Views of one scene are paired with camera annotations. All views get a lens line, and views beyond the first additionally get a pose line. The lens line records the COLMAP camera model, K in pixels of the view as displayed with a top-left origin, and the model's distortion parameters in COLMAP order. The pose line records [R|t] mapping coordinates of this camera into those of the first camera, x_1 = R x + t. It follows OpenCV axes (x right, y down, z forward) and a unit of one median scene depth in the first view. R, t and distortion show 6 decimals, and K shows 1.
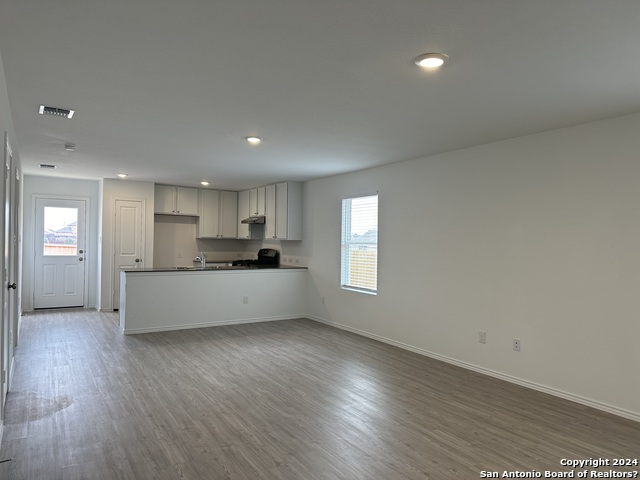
lens RADIAL K [[451.2, 0, 325.3], [0, 451.2, 240.8], [0, 0, 1]] dist [0.076883, -0.082760]
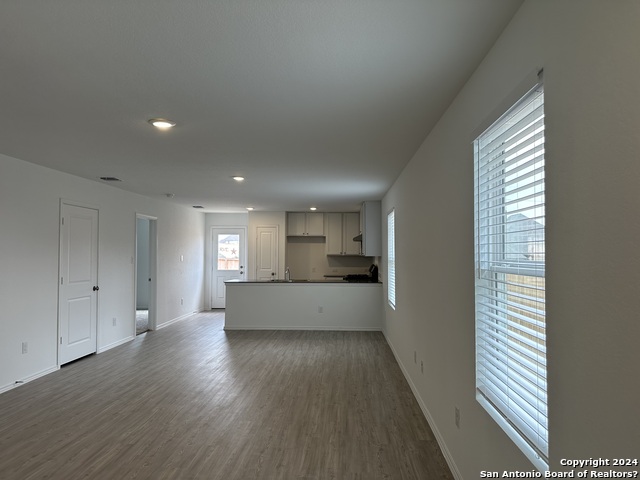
lens RADIAL K [[451.2, 0, 321.0], [0, 451.2, 230.7], [0, 0, 1]] dist [0.076883, -0.082760]
pose [[0.815298, -0.046412, -0.577179, 0.438966], [0.012044, 0.997926, -0.063233, 0.004319], [0.578917, 0.044603, 0.814166, 0.060896]]
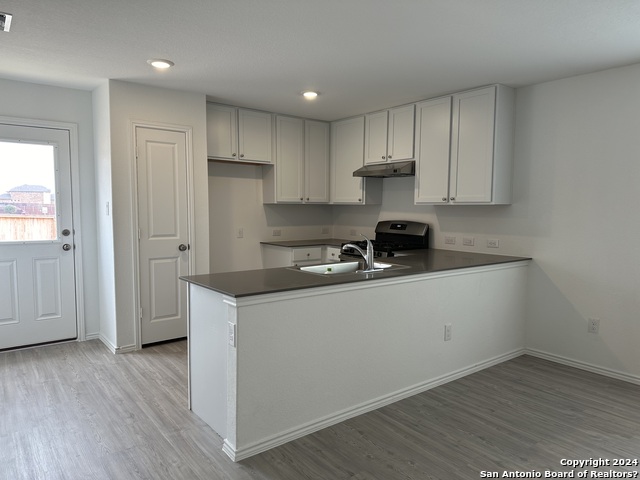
lens RADIAL K [[451.2, 0, 325.2], [0, 451.2, 241.8], [0, 0, 1]] dist [0.076883, -0.082760]
pose [[0.995485, -0.019878, 0.092814, -0.309716], [0.012409, 0.996688, 0.080367, -0.003286], [-0.094104, -0.078852, 0.992435, 0.494079]]
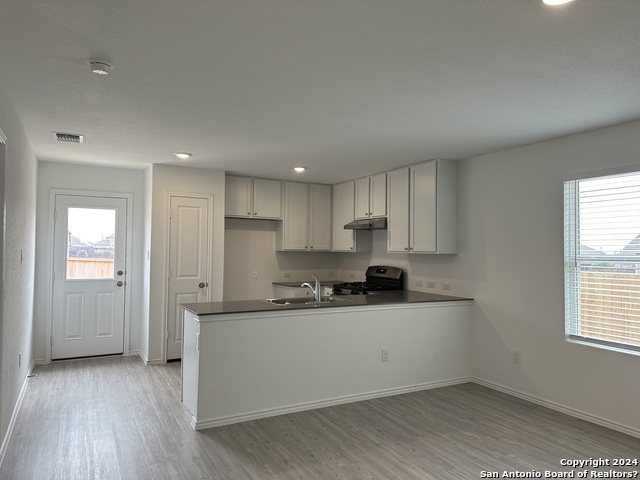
lens RADIAL K [[451.2, 0, 322.5], [0, 451.2, 236.5], [0, 0, 1]] dist [0.076883, -0.082760]
pose [[0.997545, -0.010076, -0.069307, -0.192988], [0.007868, 0.999455, -0.032061, -0.006484], [0.069592, 0.031437, 0.997080, 0.355892]]
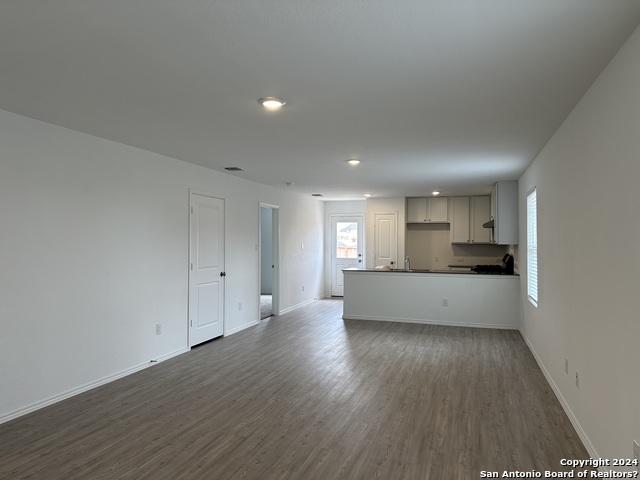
lens RADIAL K [[451.2, 0, 321.6], [0, 451.2, 236.7], [0, 0, 1]] dist [0.076883, -0.082760]
pose [[0.636051, -0.026503, -0.771192, 0.406724], [0.008736, 0.999593, -0.027147, 0.005048], [0.771597, 0.010530, 0.636024, 0.103147]]
